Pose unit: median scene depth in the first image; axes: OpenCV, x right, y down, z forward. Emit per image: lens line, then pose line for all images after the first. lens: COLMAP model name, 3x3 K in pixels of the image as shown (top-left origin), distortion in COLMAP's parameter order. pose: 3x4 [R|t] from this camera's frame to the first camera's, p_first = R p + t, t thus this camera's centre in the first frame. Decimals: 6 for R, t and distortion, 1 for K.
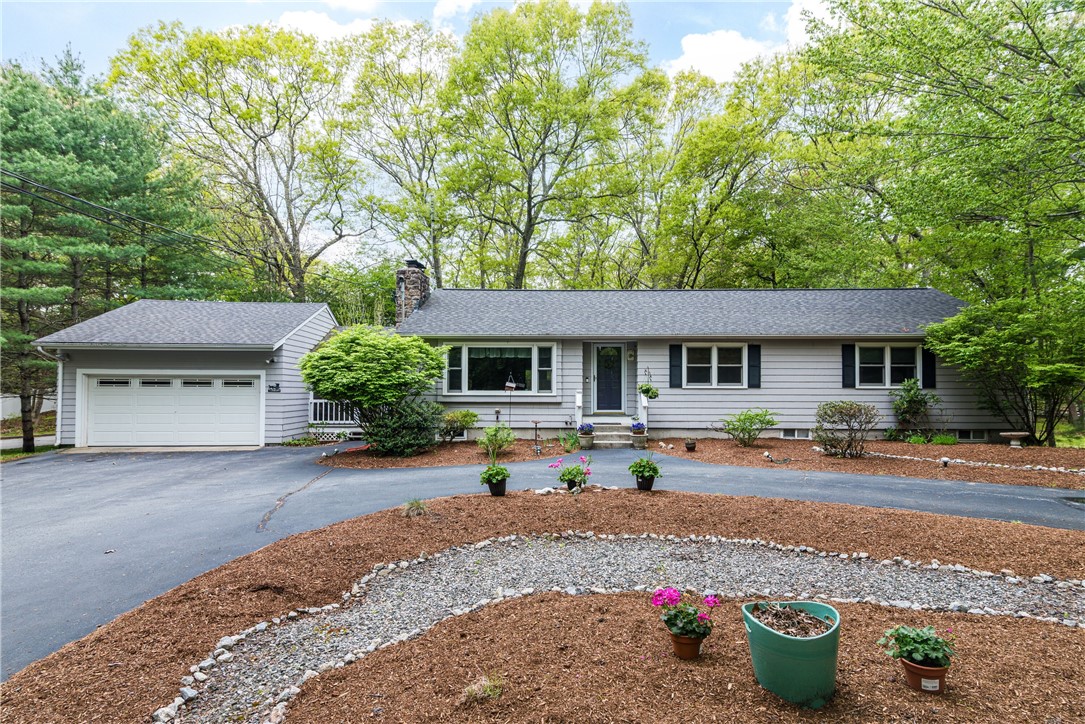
lens RADIAL K [[559.7, 0, 539.4], [0, 559.7, 360.8], [0, 0, 1]] dist [0.012564, 0.000271]
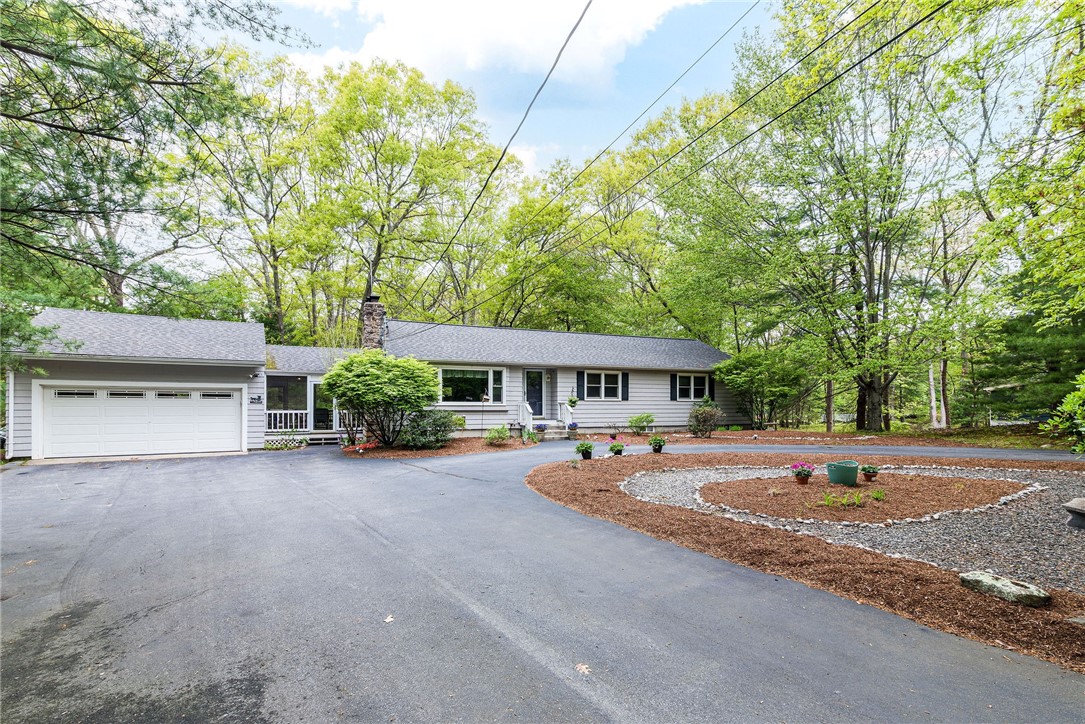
lens RADIAL K [[502.0, 0, 542.8], [0, 502.0, 370.6], [0, 0, 1]] dist [0.002323, -0.000149]
pose [[0.907157, 0.027393, 0.419901, -0.412289], [-0.020393, 0.999568, -0.021150, -0.000438], [-0.420299, 0.010624, 0.907324, -0.174067]]
